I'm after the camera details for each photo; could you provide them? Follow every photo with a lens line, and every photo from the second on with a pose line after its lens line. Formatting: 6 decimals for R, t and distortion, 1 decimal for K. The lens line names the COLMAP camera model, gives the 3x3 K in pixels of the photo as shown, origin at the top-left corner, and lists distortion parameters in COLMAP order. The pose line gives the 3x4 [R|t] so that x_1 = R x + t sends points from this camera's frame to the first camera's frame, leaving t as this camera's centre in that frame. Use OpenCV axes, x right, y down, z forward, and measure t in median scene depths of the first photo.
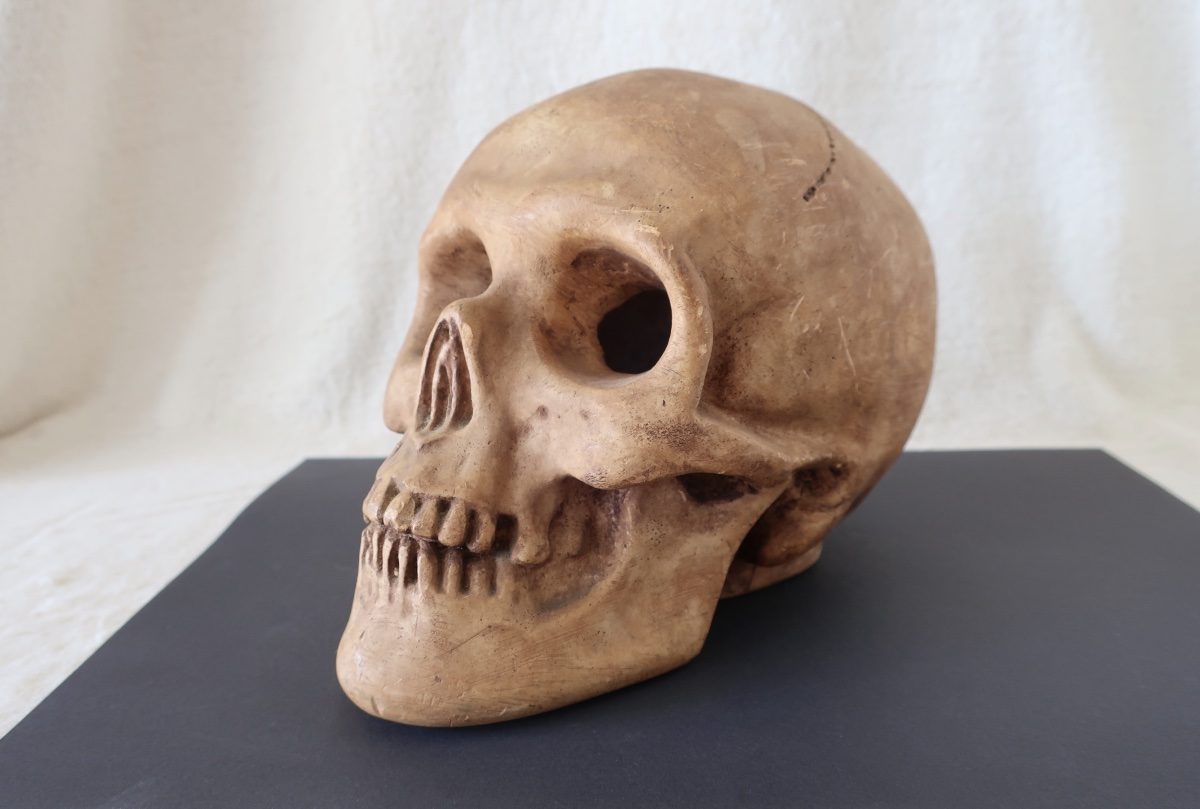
lens RADIAL K [[994.0, 0, 600.0], [0, 994.0, 404.5], [0, 0, 1]] dist [0.000703, 0.001119]
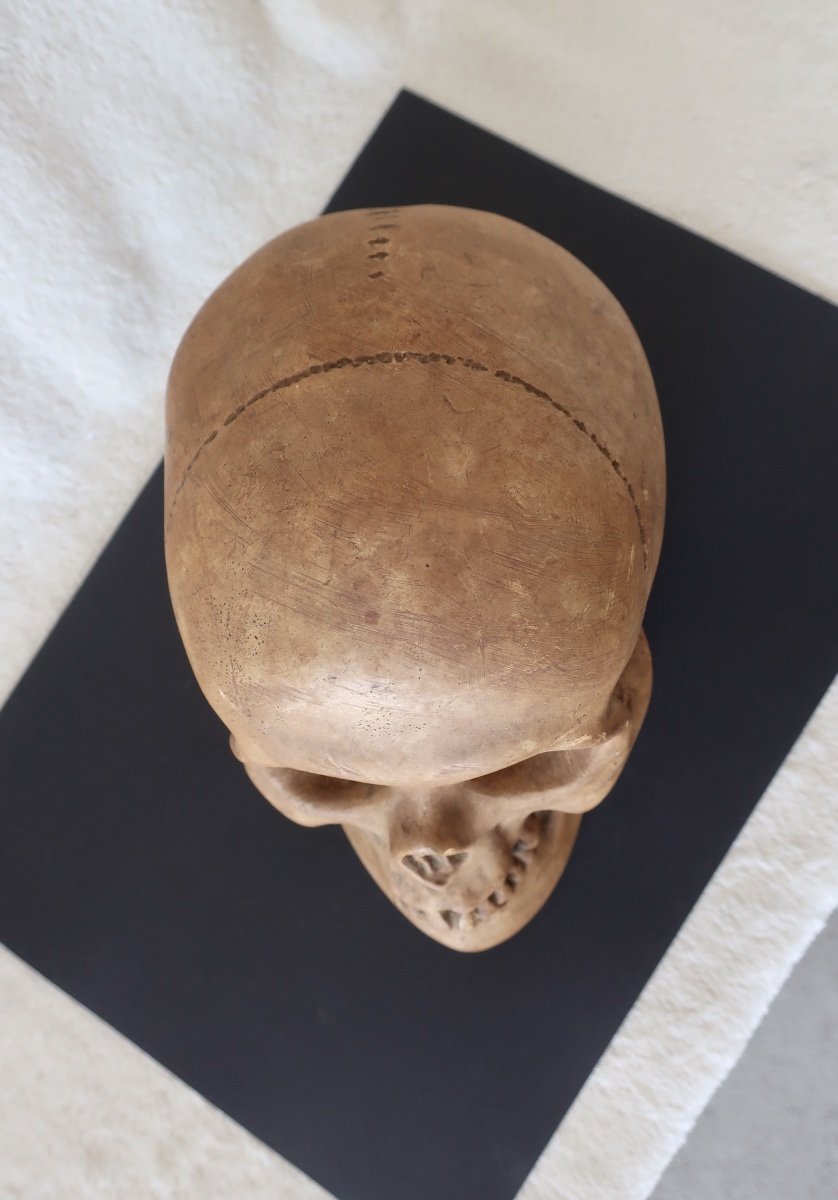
lens RADIAL K [[1052.4, 0, 439.2], [0, 1052.4, 599.0], [0, 0, 1]] dist [-0.001291, -0.005894]
pose [[0.703140, -0.710017, 0.038324, 0.008316], [0.282962, 0.328853, 0.900993, -1.169321], [-0.652324, -0.622680, 0.432138, 0.677224]]
